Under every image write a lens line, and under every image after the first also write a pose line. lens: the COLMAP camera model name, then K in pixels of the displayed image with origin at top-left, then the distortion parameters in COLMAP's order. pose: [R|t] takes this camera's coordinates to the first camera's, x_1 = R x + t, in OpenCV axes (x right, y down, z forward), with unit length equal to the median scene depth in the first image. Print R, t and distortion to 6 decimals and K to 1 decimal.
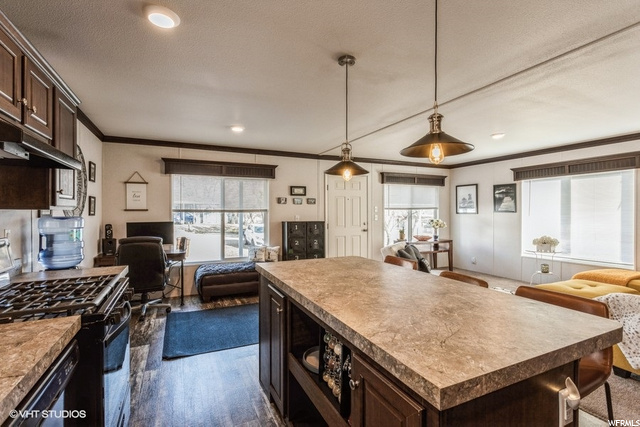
lens RADIAL K [[306.6, 0, 320.0], [0, 306.6, 213.5], [0, 0, 1]] dist [0.013431, 0.000309]
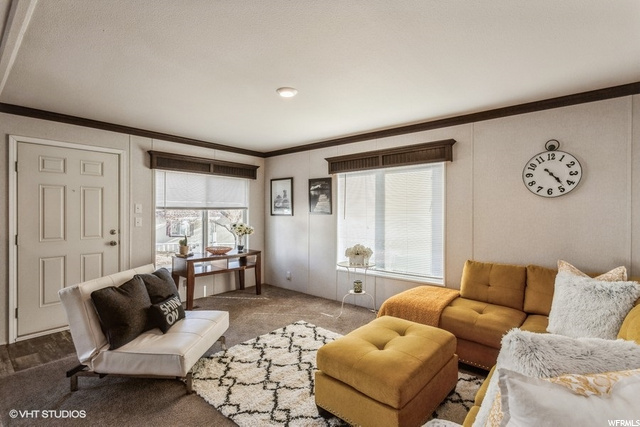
lens RADIAL K [[306.6, 0, 320.0], [0, 306.6, 213.5], [0, 0, 1]] dist [0.013431, 0.000309]
pose [[0.908210, 0.003274, 0.418502, 0.263577], [-0.001882, 0.999991, -0.003739, -0.002242], [-0.418510, 0.002608, 0.908208, 0.281574]]
